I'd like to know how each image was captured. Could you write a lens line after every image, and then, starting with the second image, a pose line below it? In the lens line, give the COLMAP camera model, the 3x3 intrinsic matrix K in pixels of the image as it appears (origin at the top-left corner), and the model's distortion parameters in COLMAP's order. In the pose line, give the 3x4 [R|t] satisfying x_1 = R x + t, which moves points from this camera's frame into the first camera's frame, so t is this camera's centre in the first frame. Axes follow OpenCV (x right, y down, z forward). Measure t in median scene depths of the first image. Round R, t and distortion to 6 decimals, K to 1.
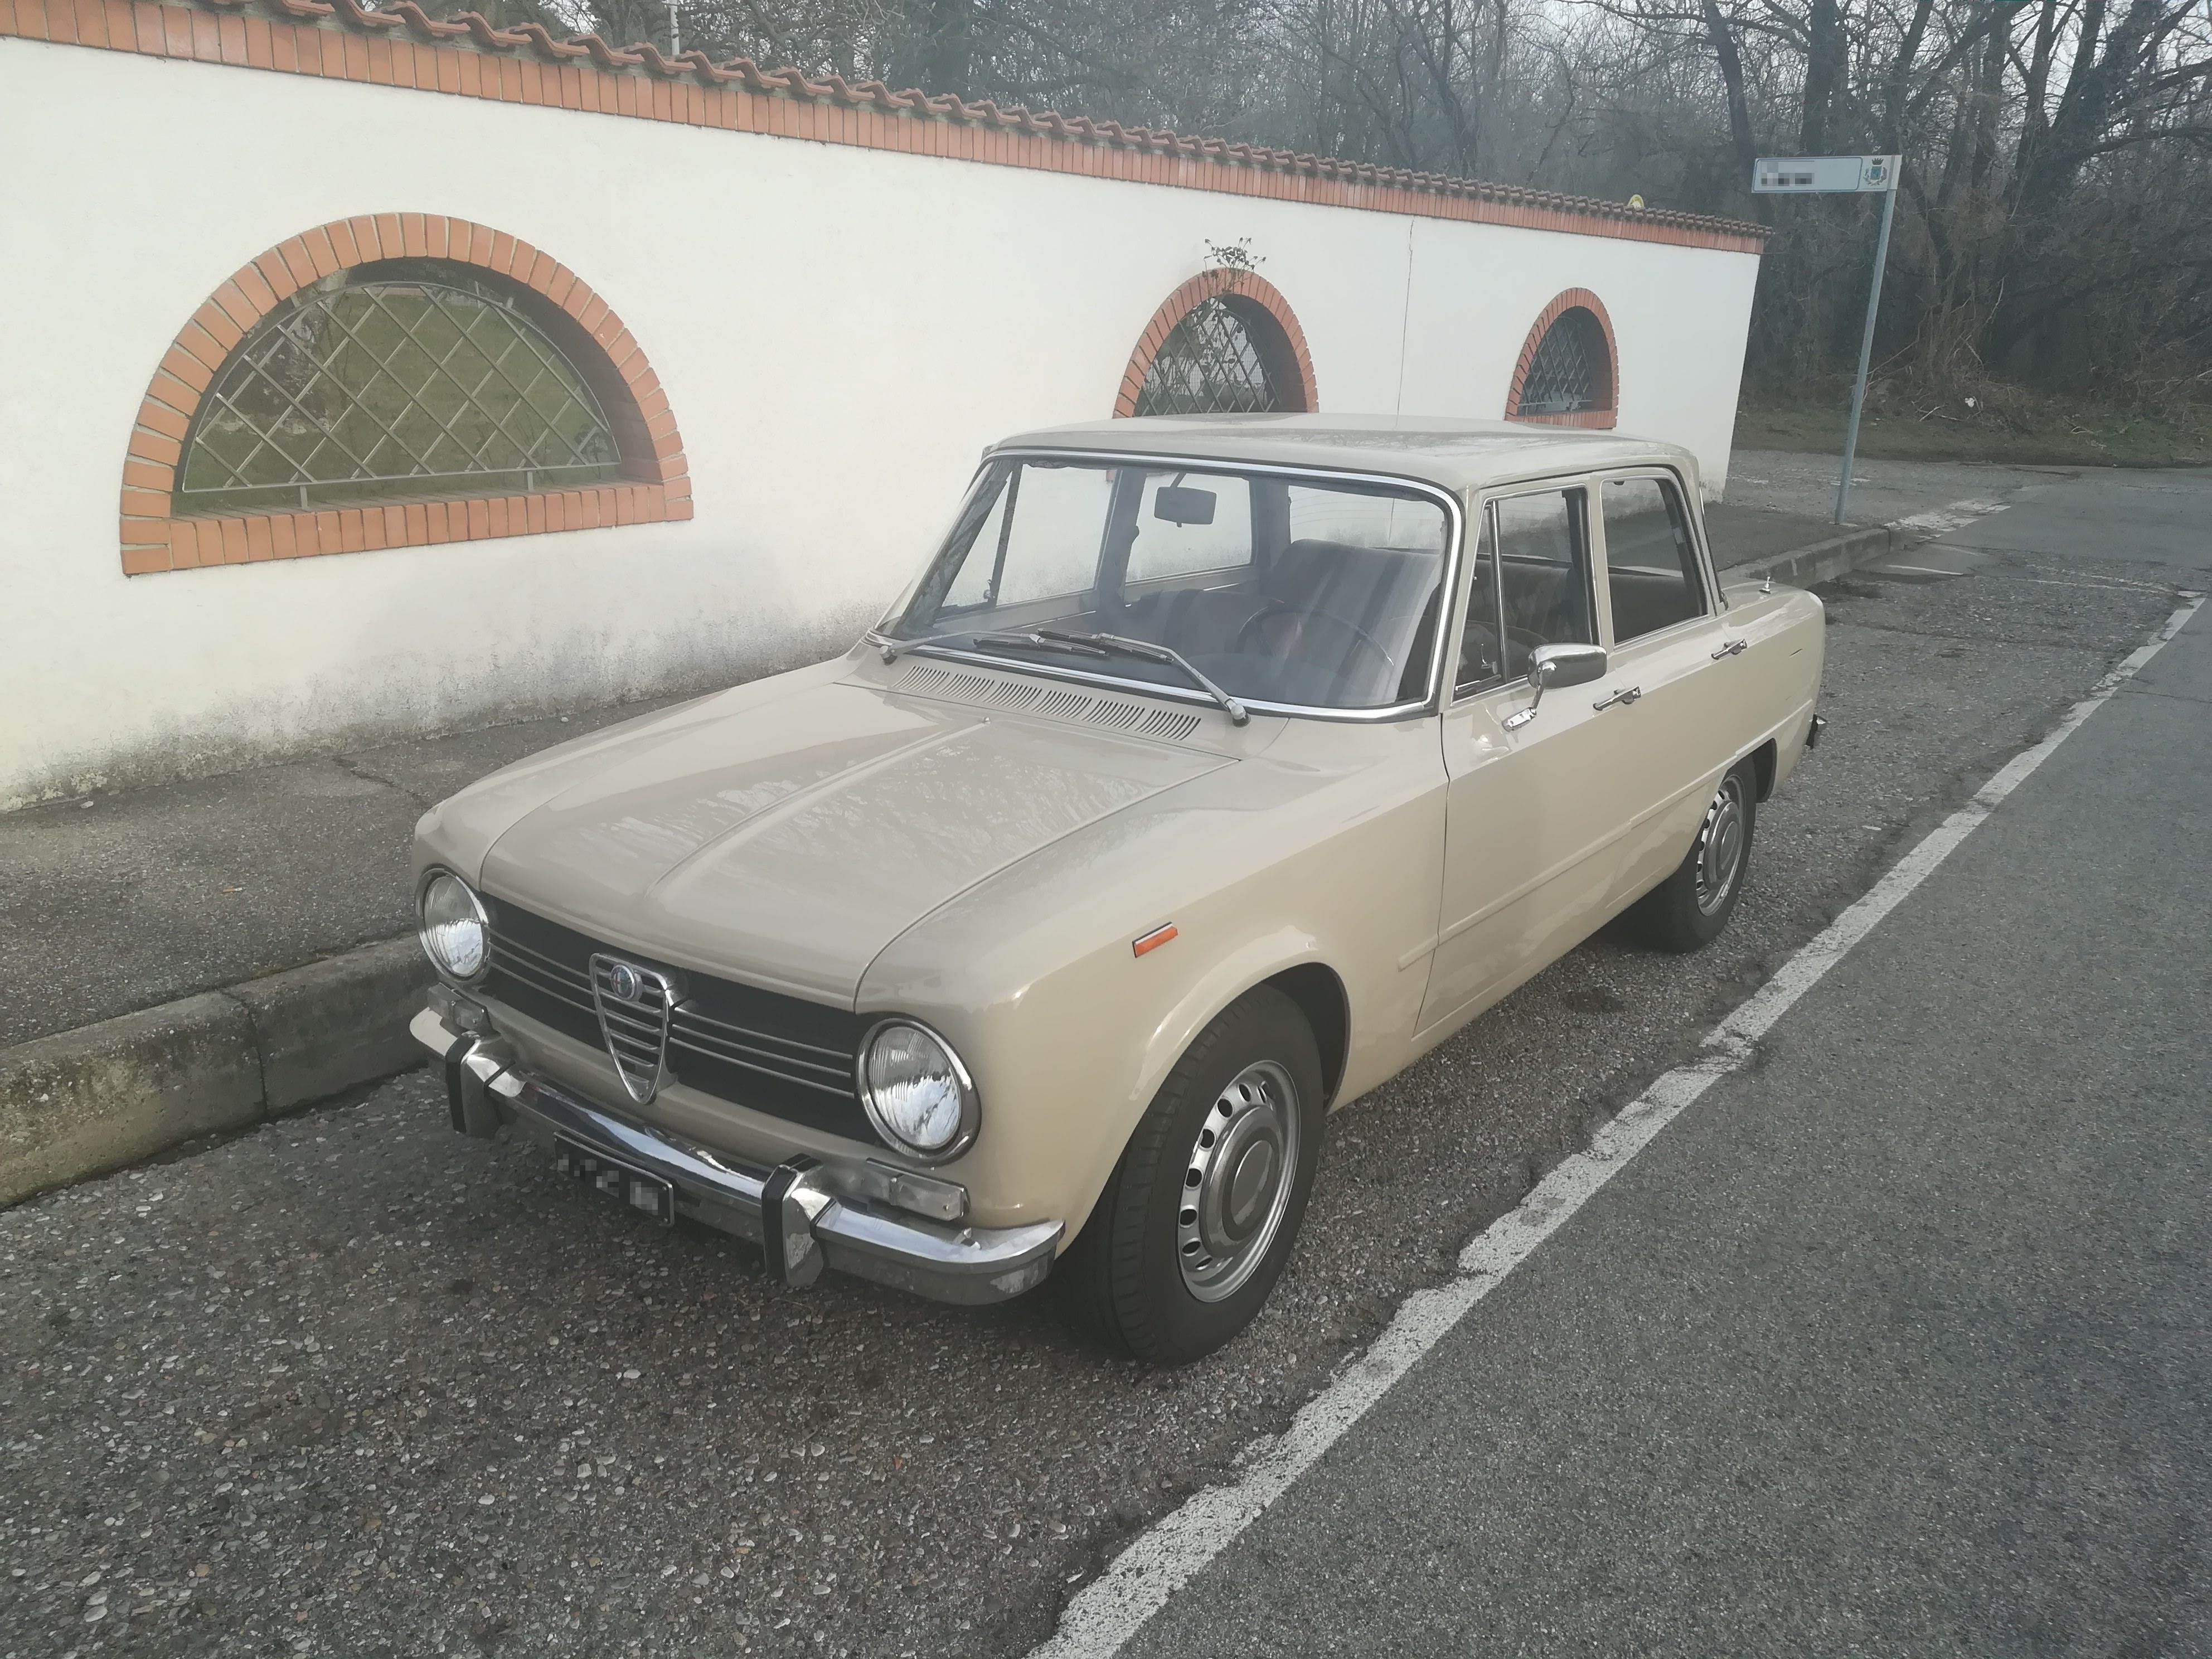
lens RADIAL K [[1726.6, 0, 1114.2], [0, 1726.6, 827.7], [0, 0, 1]] dist [0.052562, -0.060837]
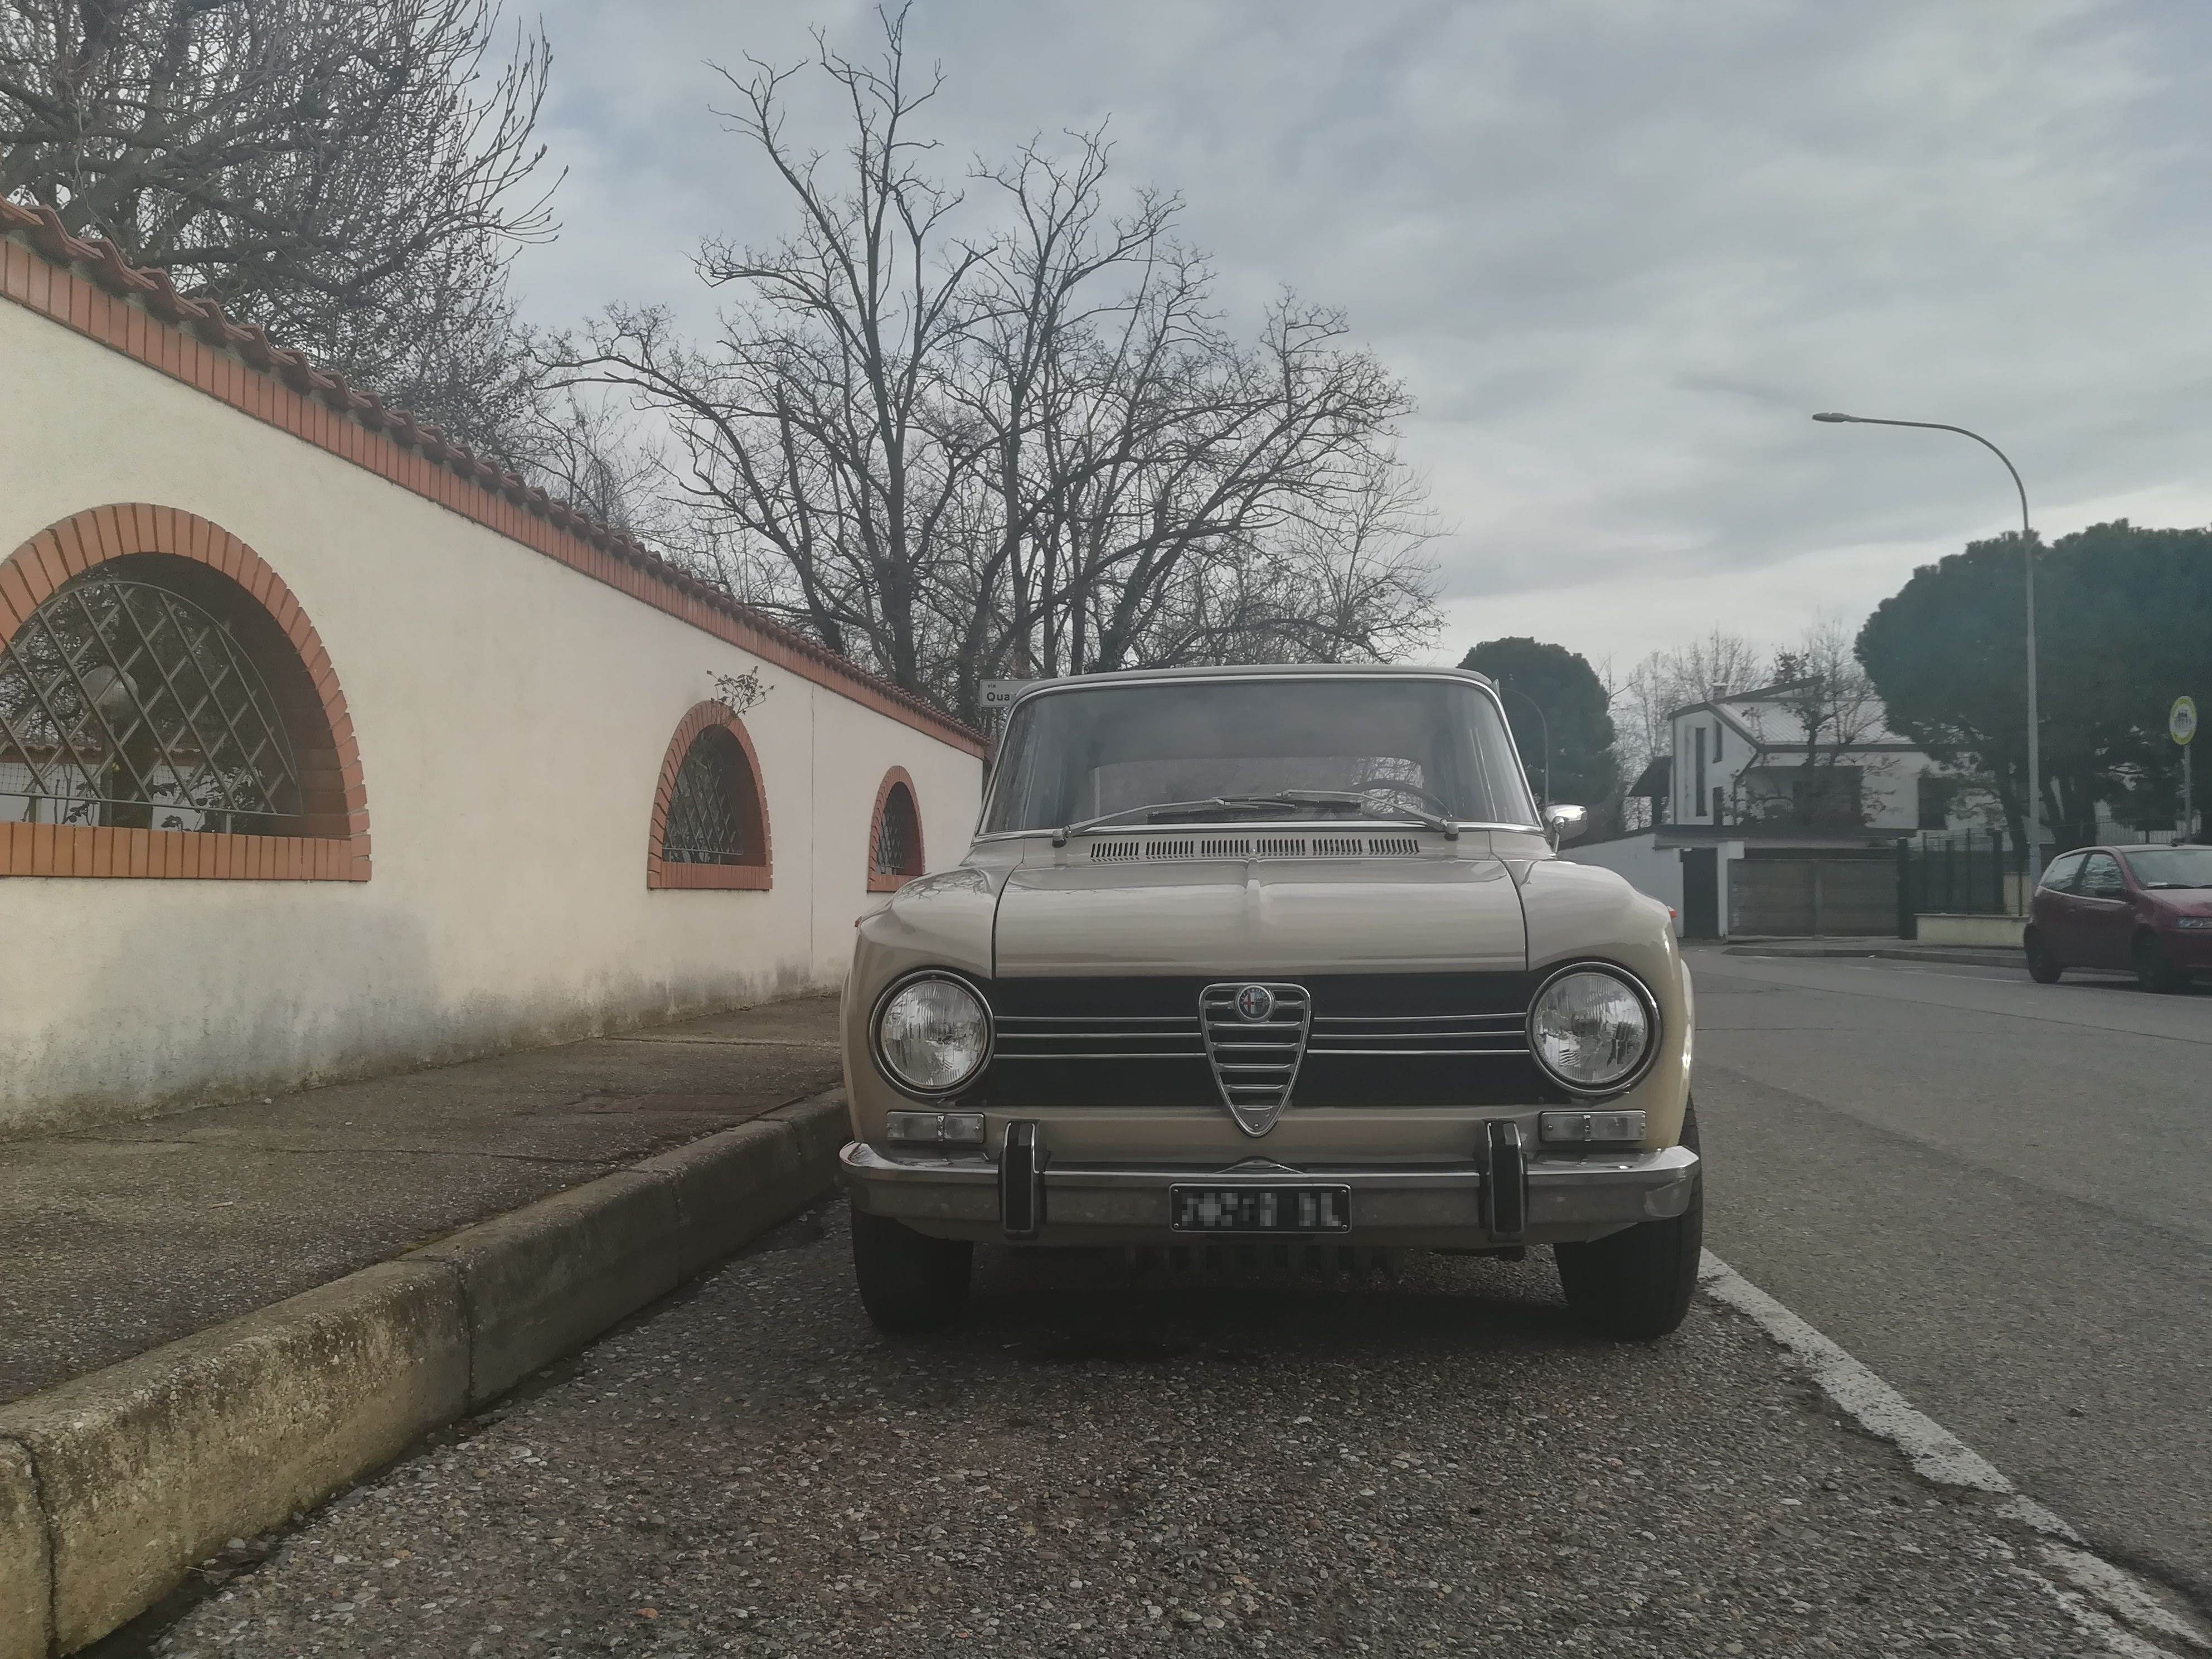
lens RADIAL K [[1726.6, 0, 1116.1], [0, 1726.6, 833.8], [0, 0, 1]] dist [0.052562, -0.060837]
pose [[0.848824, -0.017701, 0.528380, -0.476789], [0.186663, 0.945105, -0.268206, 0.135519], [-0.494627, 0.326288, 0.805531, 0.097336]]
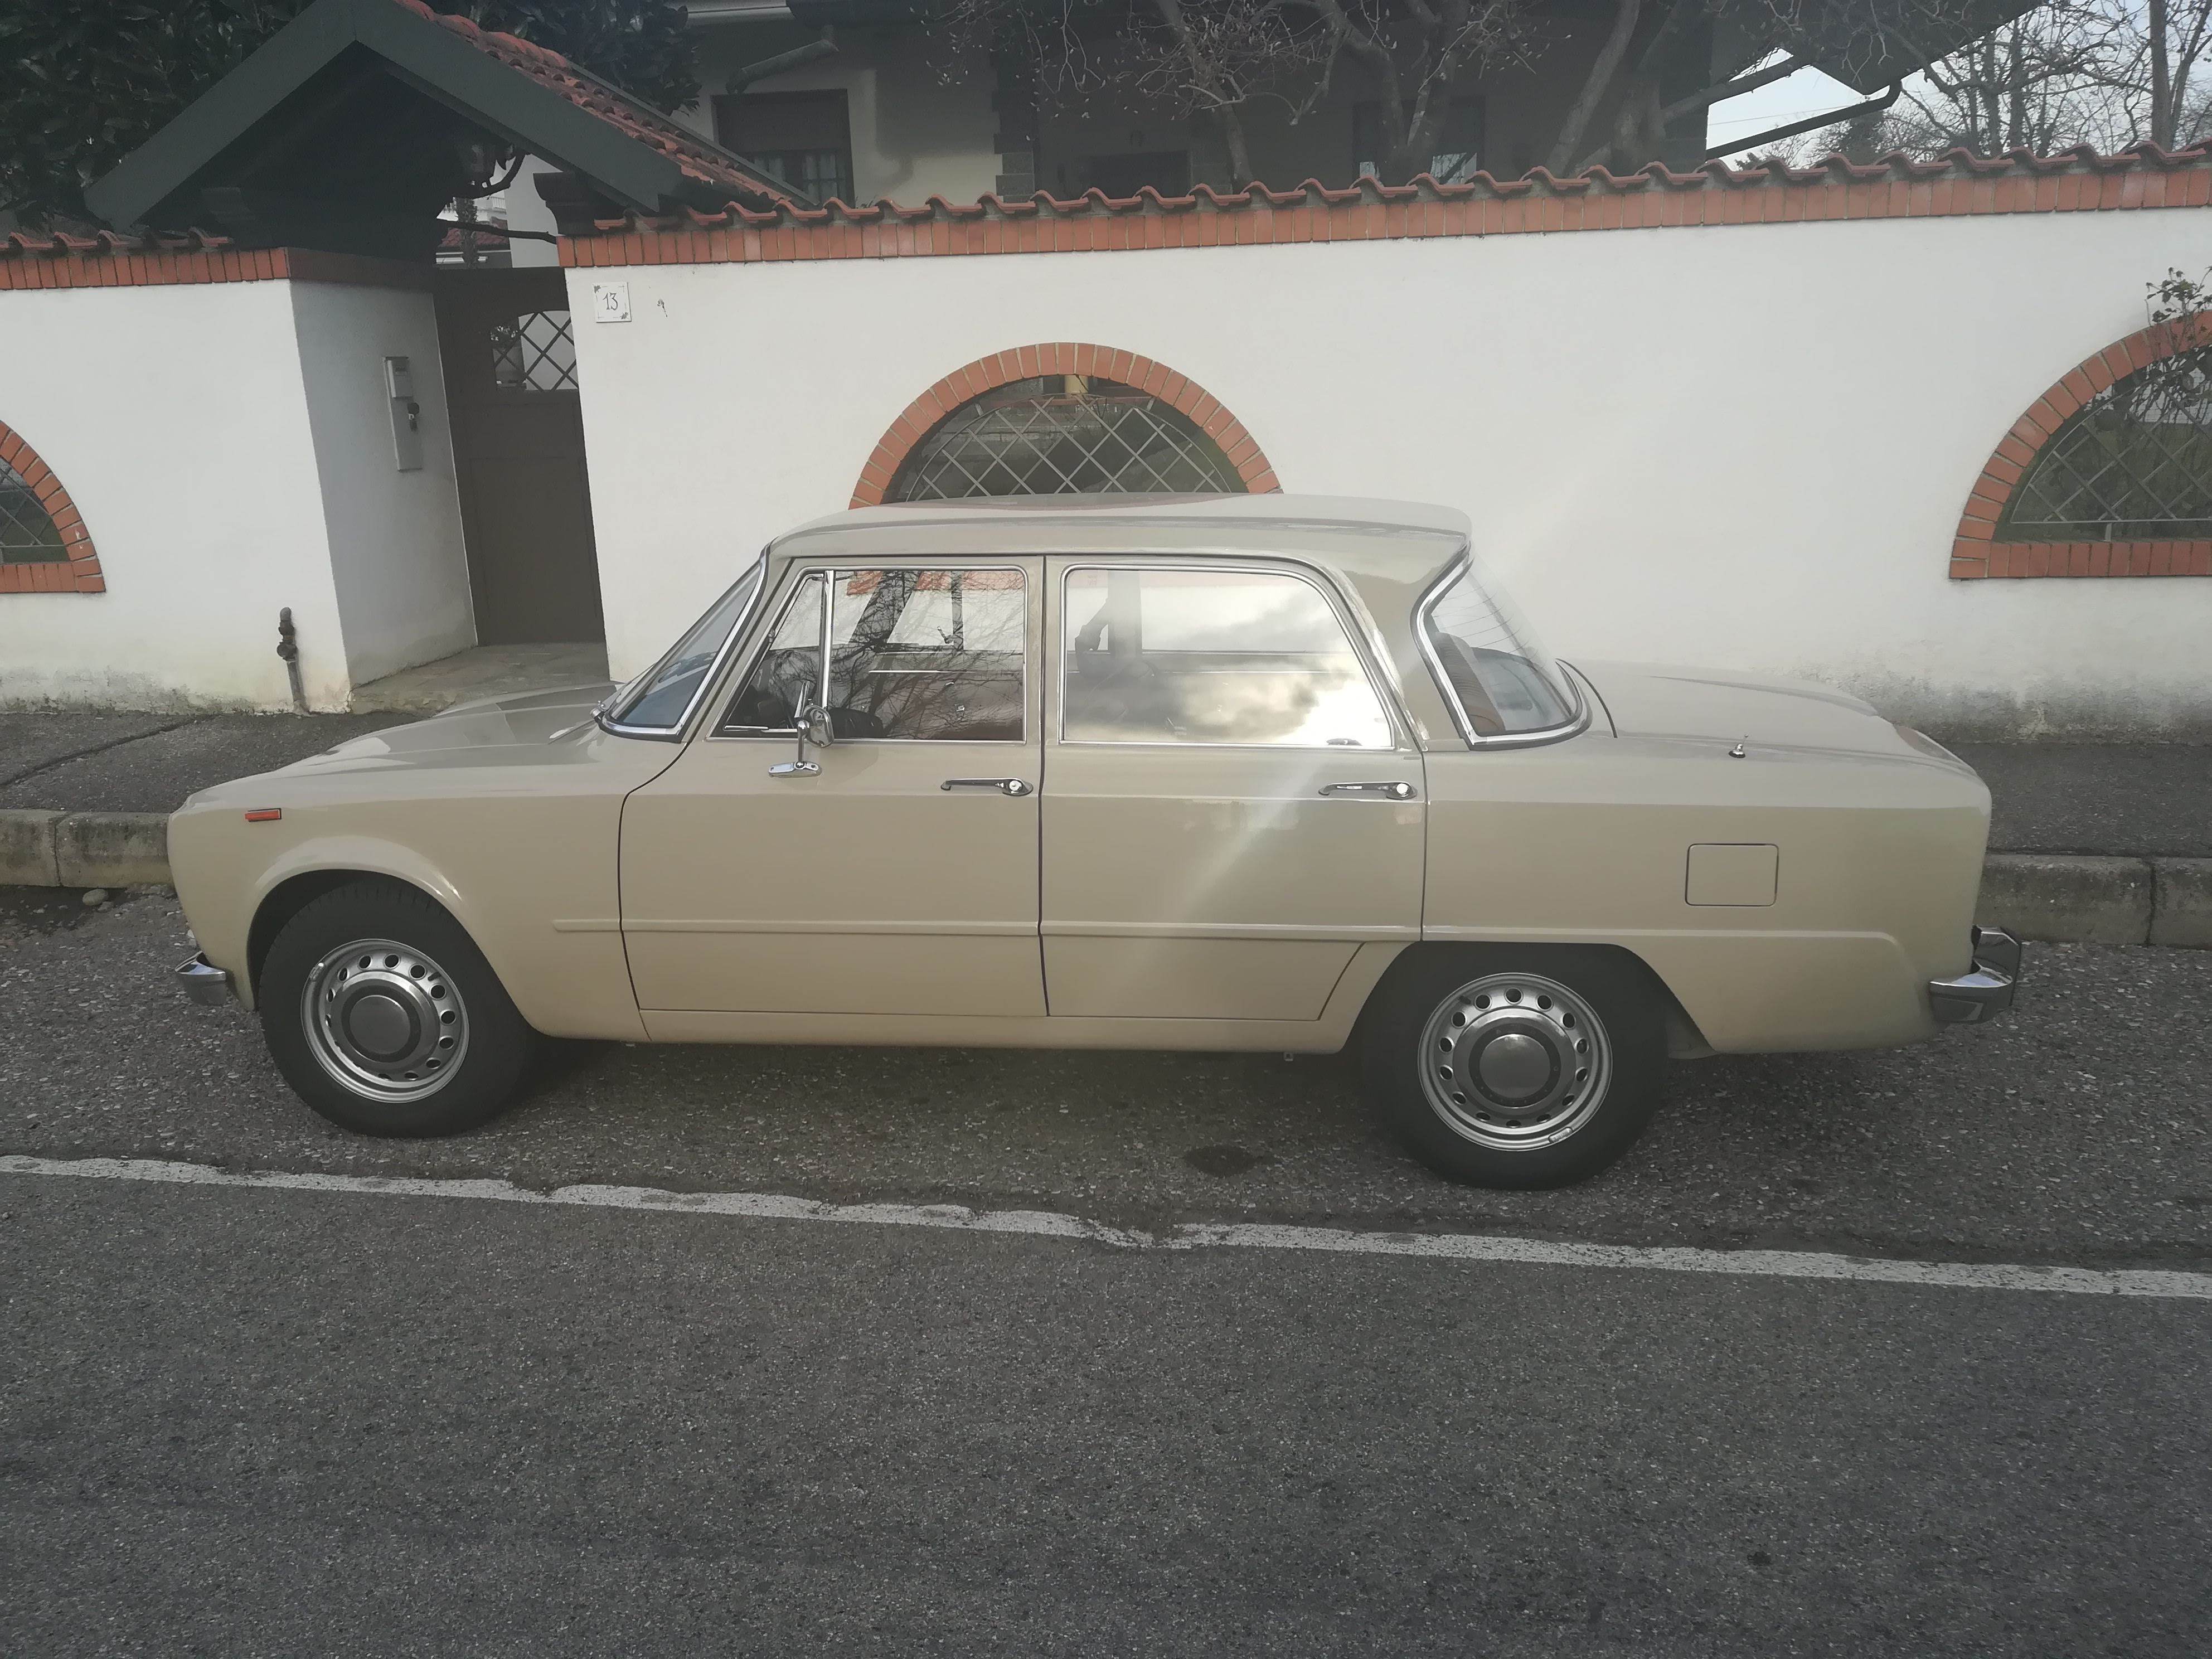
lens RADIAL K [[1726.6, 0, 1107.7], [0, 1726.6, 830.1], [0, 0, 1]] dist [0.052562, -0.060837]
pose [[0.467323, 0.179418, -0.865689, 0.865038], [-0.217479, 0.972432, 0.084140, -0.108951], [0.856920, 0.148949, 0.493460, 0.436720]]
